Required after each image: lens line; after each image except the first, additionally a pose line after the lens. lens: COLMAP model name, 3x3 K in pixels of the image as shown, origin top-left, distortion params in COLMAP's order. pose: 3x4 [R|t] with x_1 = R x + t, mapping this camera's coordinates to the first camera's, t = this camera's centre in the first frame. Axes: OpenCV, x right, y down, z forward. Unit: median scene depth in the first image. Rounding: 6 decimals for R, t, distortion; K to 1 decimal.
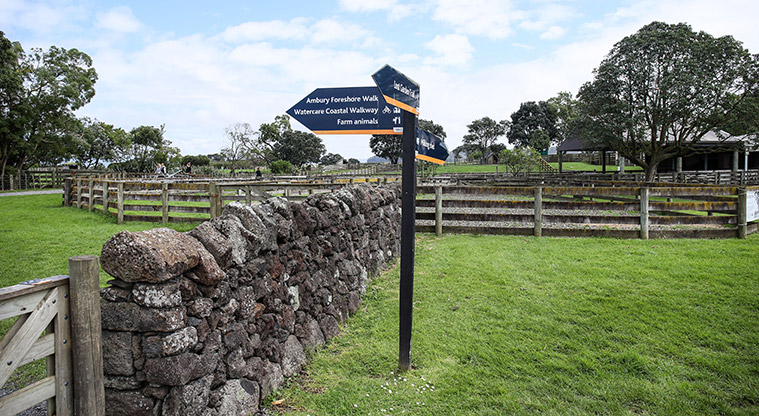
lens RADIAL K [[517.7, 0, 380.4], [0, 517.7, 218.1], [0, 0, 1]] dist [-0.073781, 0.070674]
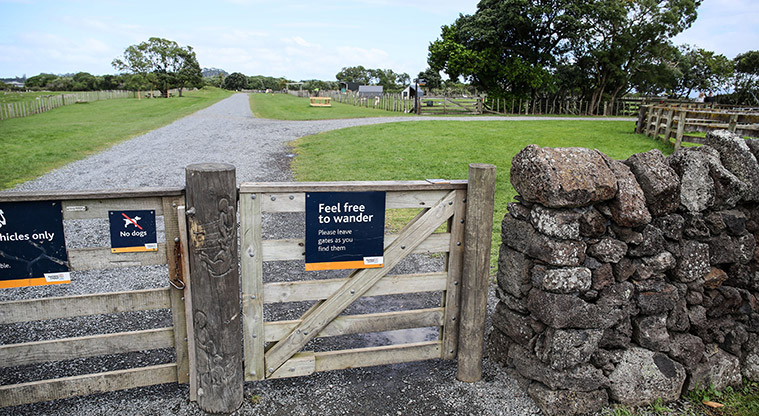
lens RADIAL K [[517.7, 0, 380.4], [0, 517.7, 218.1], [0, 0, 1]] dist [-0.073781, 0.070674]
pose [[0.516259, 0.219505, -0.827825, 0.134931], [-0.105803, 0.975539, 0.192691, 0.004706], [0.849872, -0.011892, 0.526855, 0.264678]]
